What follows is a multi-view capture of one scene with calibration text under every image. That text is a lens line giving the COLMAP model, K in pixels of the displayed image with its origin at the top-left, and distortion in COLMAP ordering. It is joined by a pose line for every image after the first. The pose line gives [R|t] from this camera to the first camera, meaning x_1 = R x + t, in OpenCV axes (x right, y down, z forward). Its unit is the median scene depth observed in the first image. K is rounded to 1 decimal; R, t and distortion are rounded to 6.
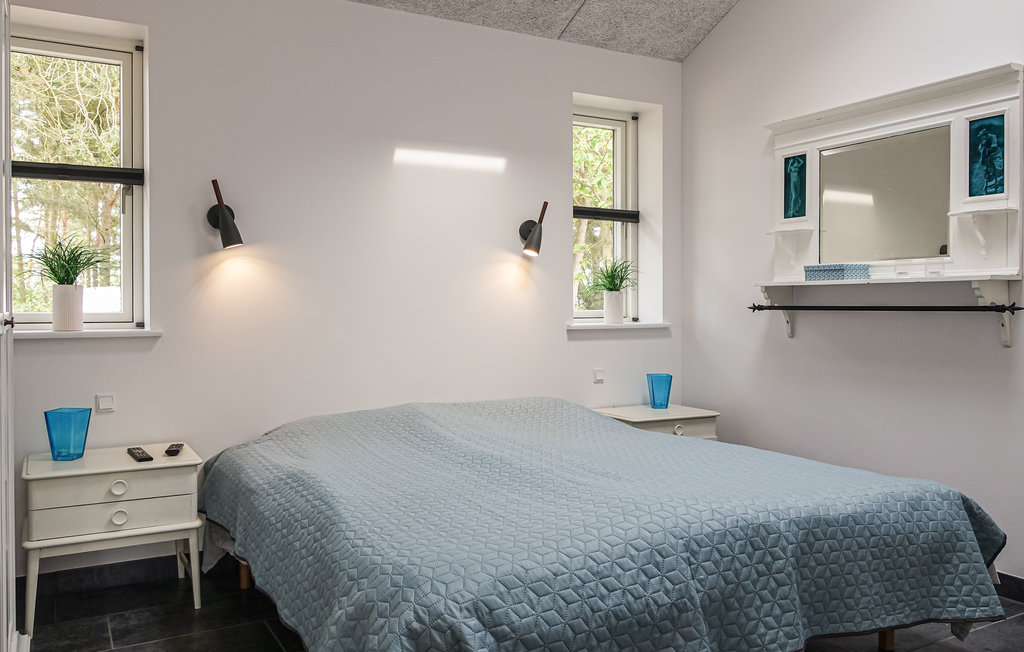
lens RADIAL K [[814.5, 0, 510.0], [0, 814.5, 315.6], [0, 0, 1]] dist [0.018341, -0.019705]
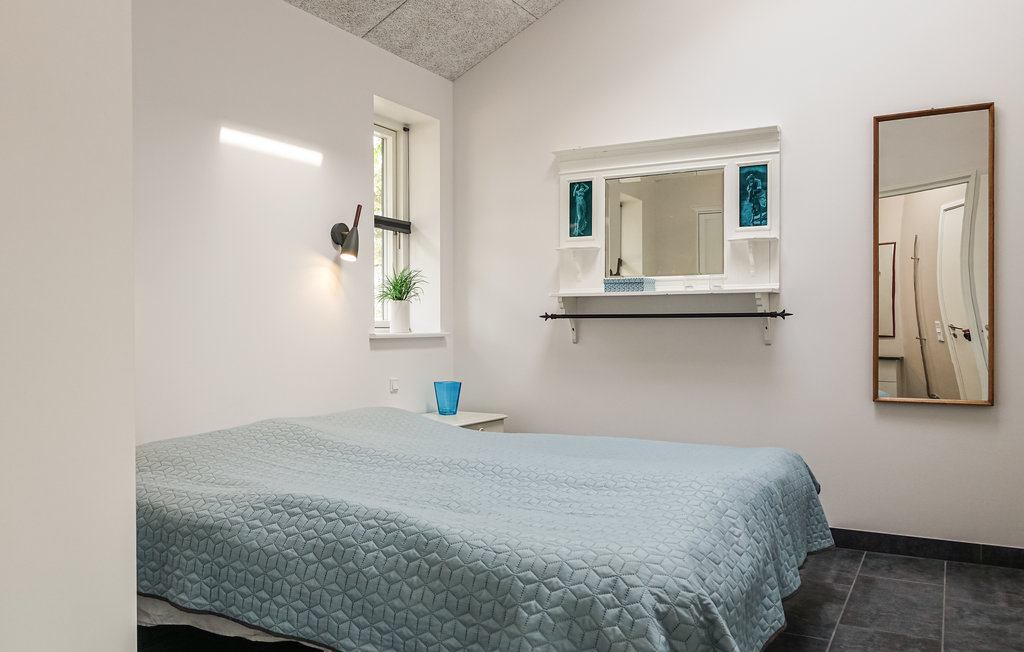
lens RADIAL K [[814.5, 0, 515.5], [0, 814.5, 335.0], [0, 0, 1]] dist [0.018341, -0.019705]
pose [[0.847544, -0.005601, 0.530695, -0.321428], [0.007656, 0.999969, -0.001673, 0.016932], [-0.530669, 0.005481, 0.847561, 0.093779]]
